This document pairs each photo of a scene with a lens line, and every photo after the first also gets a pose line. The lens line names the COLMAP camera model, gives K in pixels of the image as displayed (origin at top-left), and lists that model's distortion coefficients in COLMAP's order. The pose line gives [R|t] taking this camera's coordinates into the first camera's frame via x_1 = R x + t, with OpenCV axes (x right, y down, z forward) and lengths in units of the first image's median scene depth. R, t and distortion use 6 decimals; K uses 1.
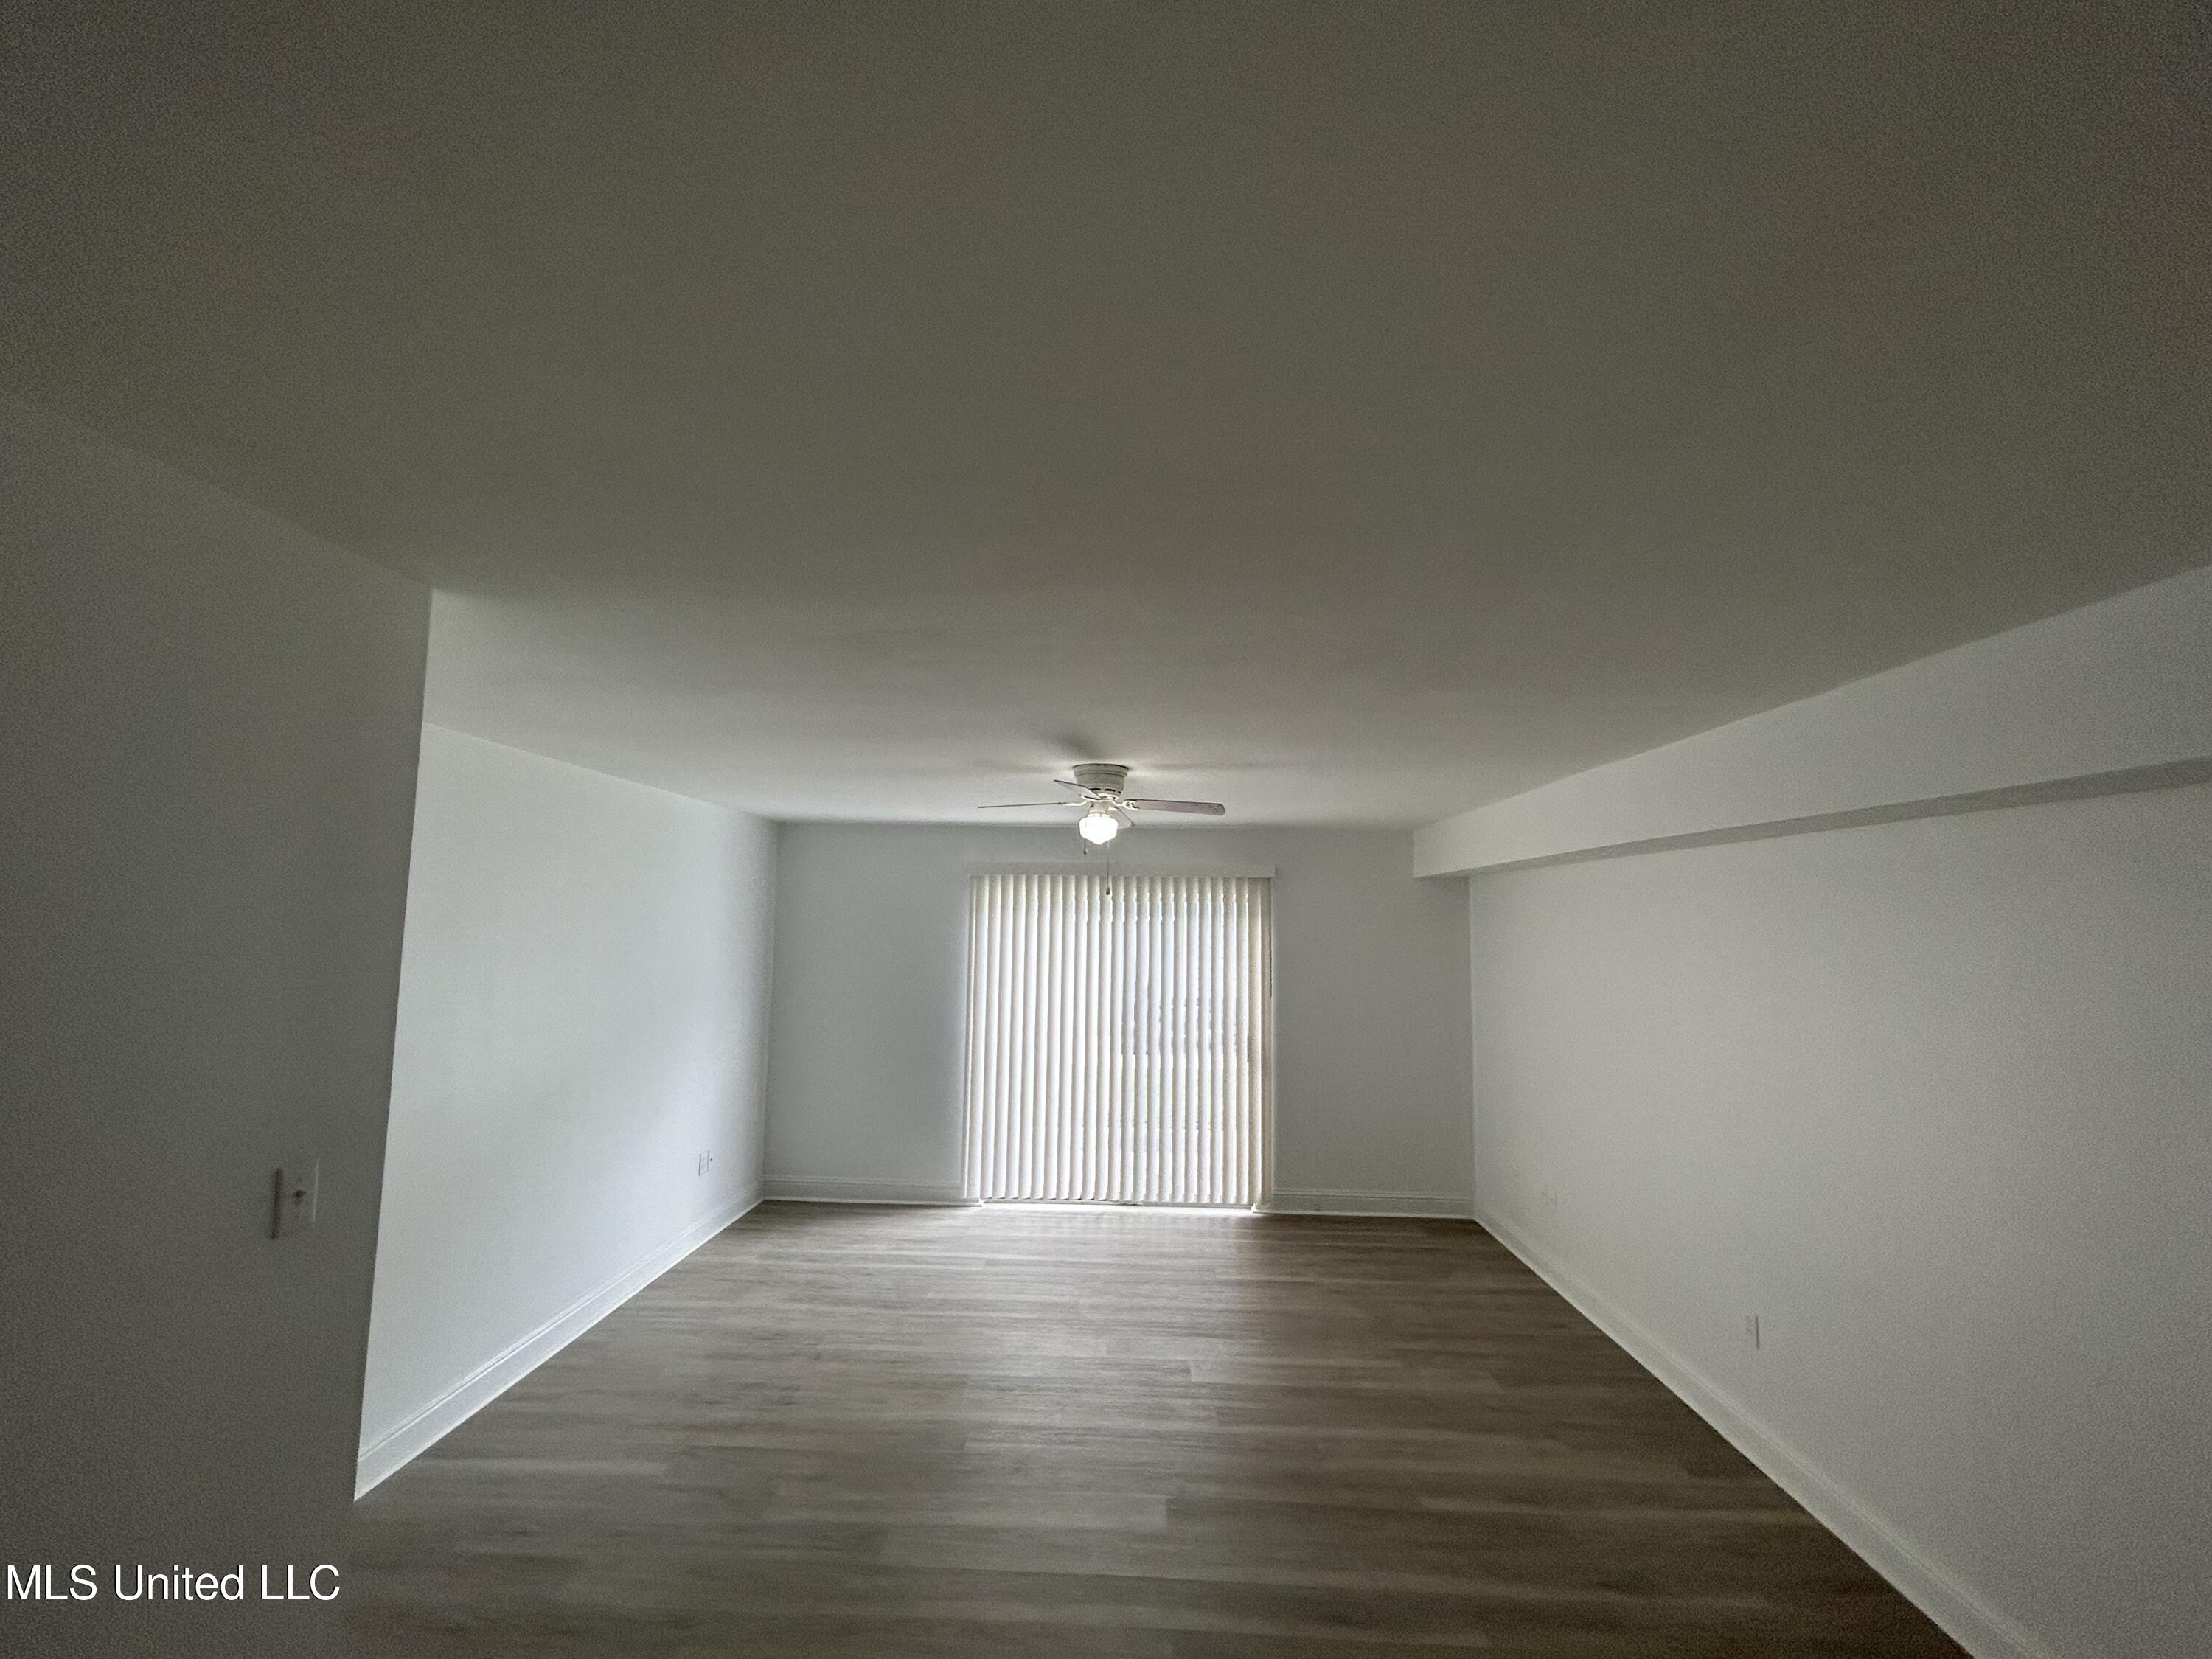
lens RADIAL K [[904.7, 0, 1102.0], [0, 904.7, 825.7], [0, 0, 1]] dist [-0.001211, -0.000029]
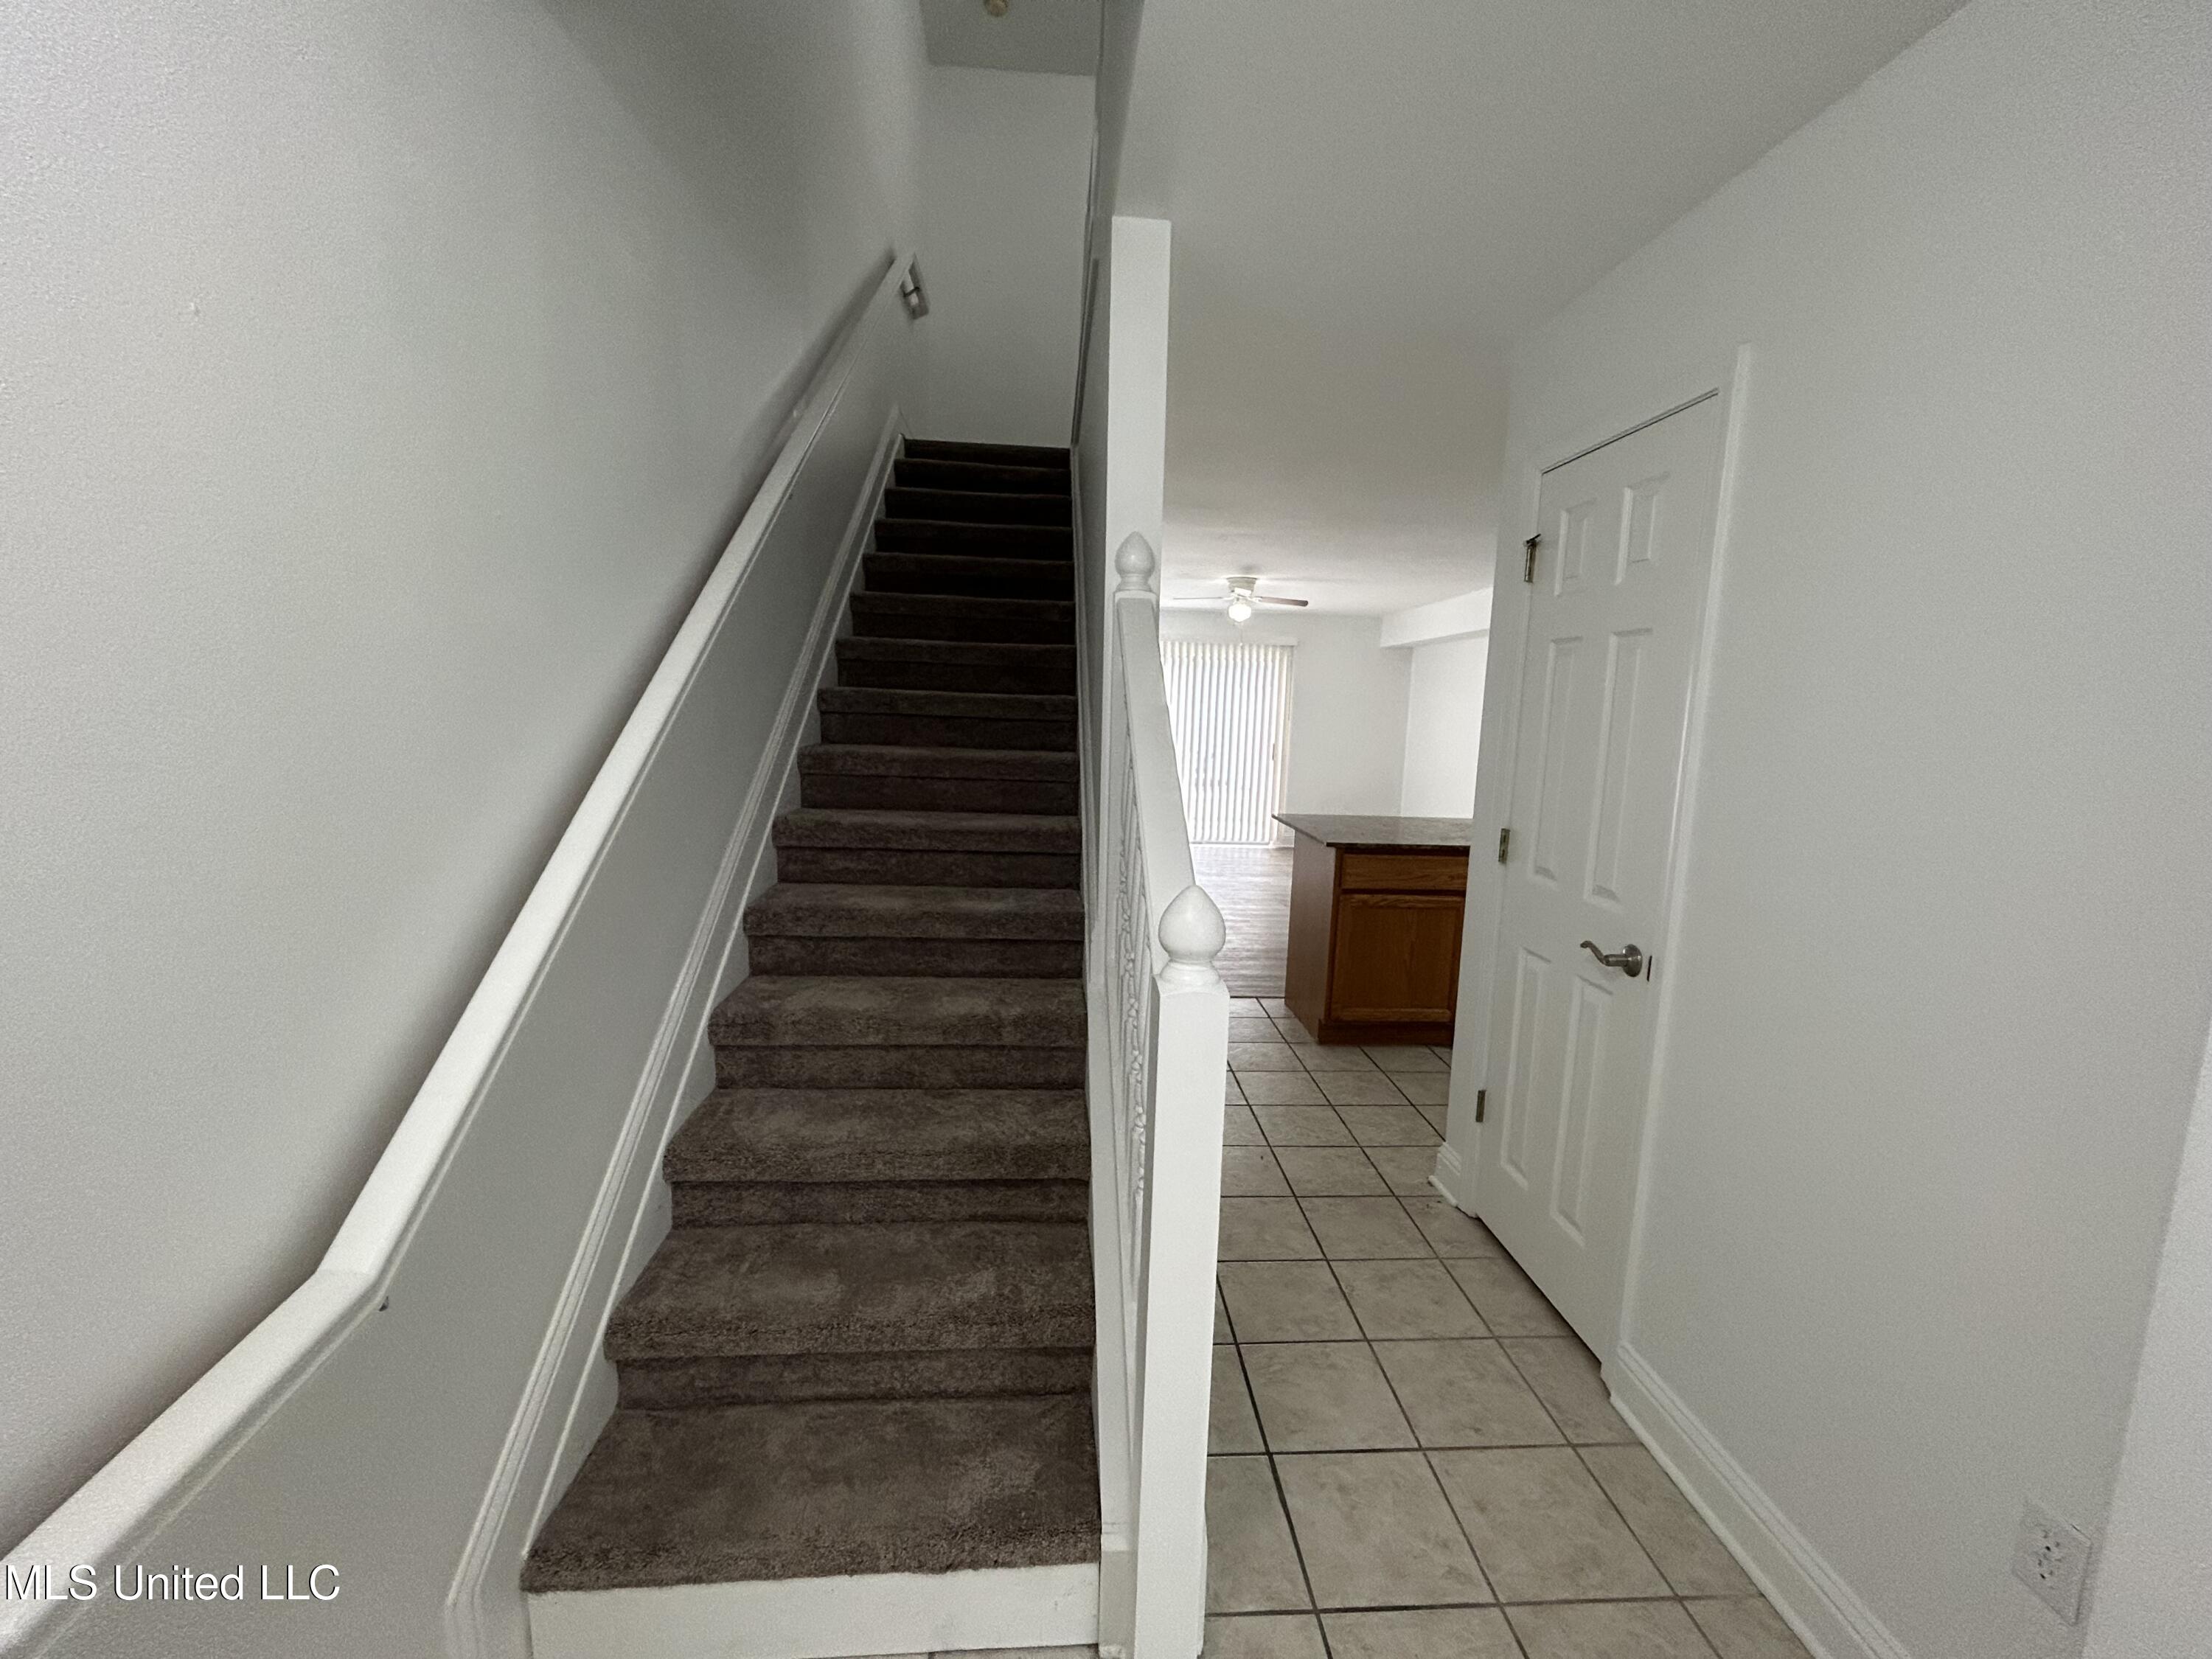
lens RADIAL K [[904.3, 0, 1106.0], [0, 904.3, 829.5], [0, 0, 1]] dist [0.001820, 0.000102]
pose [[0.994125, -0.002166, 0.108213, -0.485285], [-0.024005, 0.970486, 0.239958, -0.002731], [-0.105540, -0.241146, 0.964733, -0.889967]]
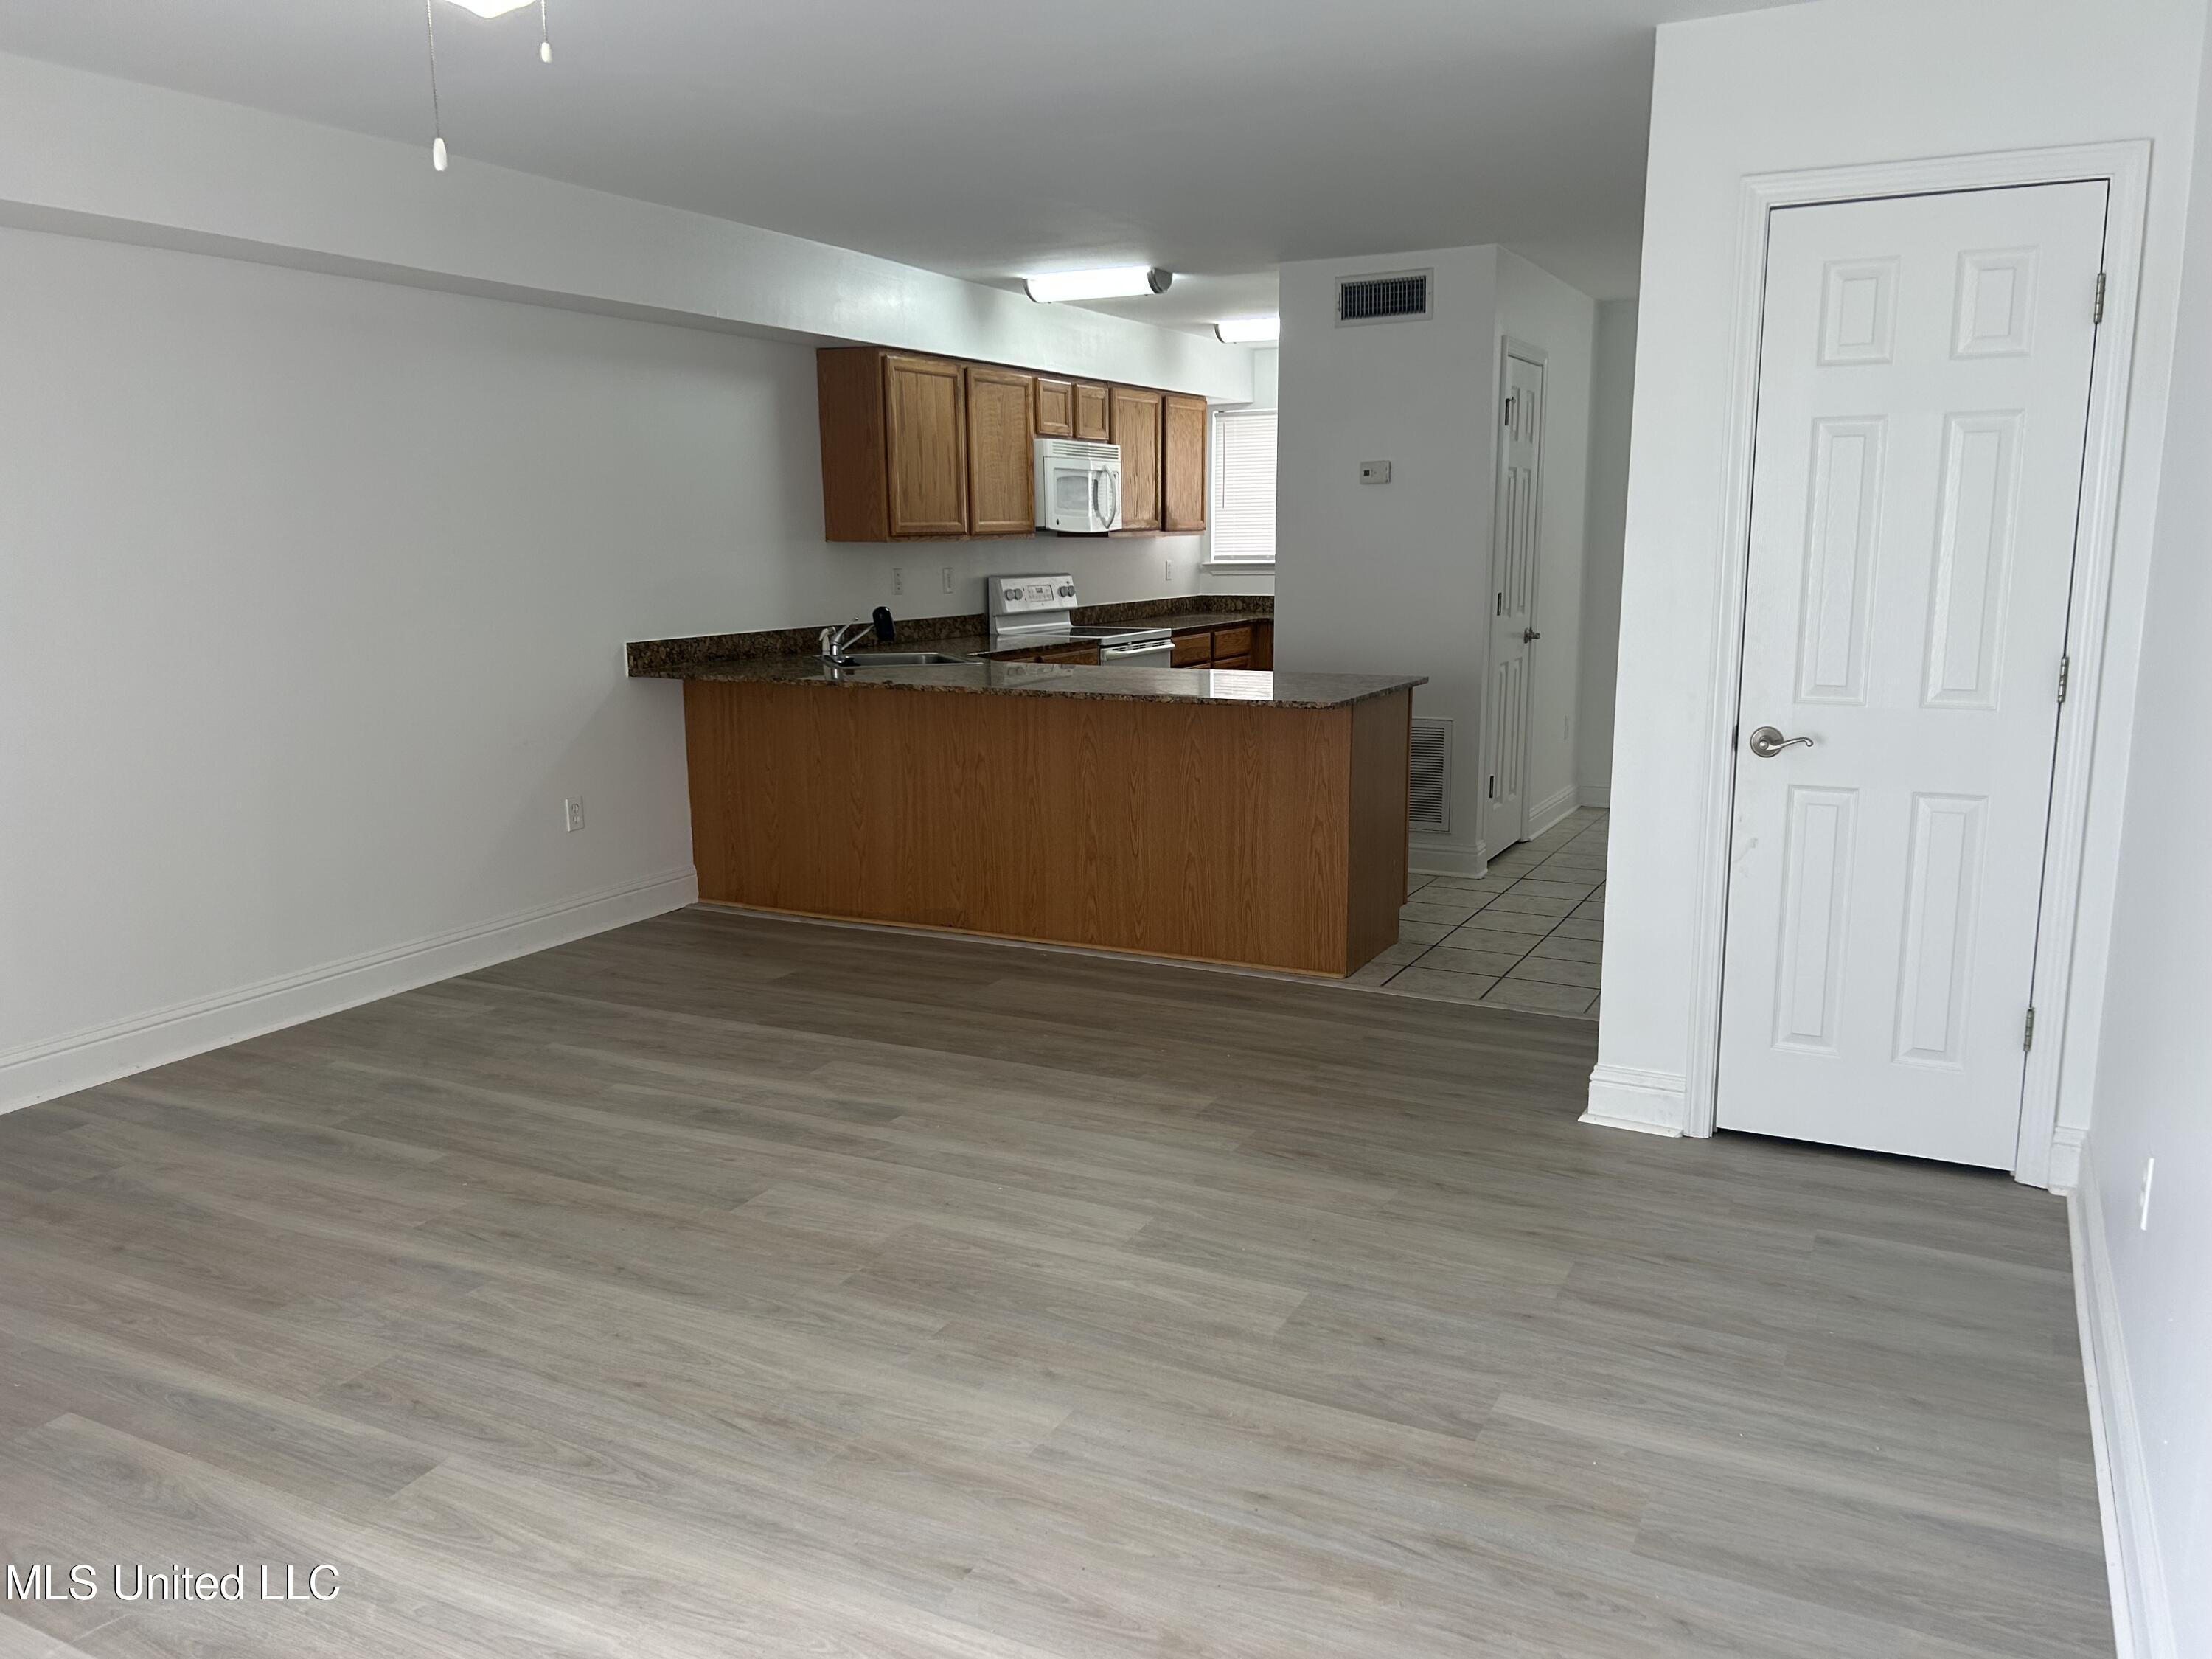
lens RADIAL K [[1664.0, 0, 1124.7], [0, 1664.0, 838.9], [0, 0, 1]] dist [0.075638, -0.096229]
pose [[-0.913437, -0.084581, 0.398094, -0.487780], [-0.050432, 0.994151, 0.095505, 0.247526], [-0.403843, 0.067161, -0.912360, 1.461512]]
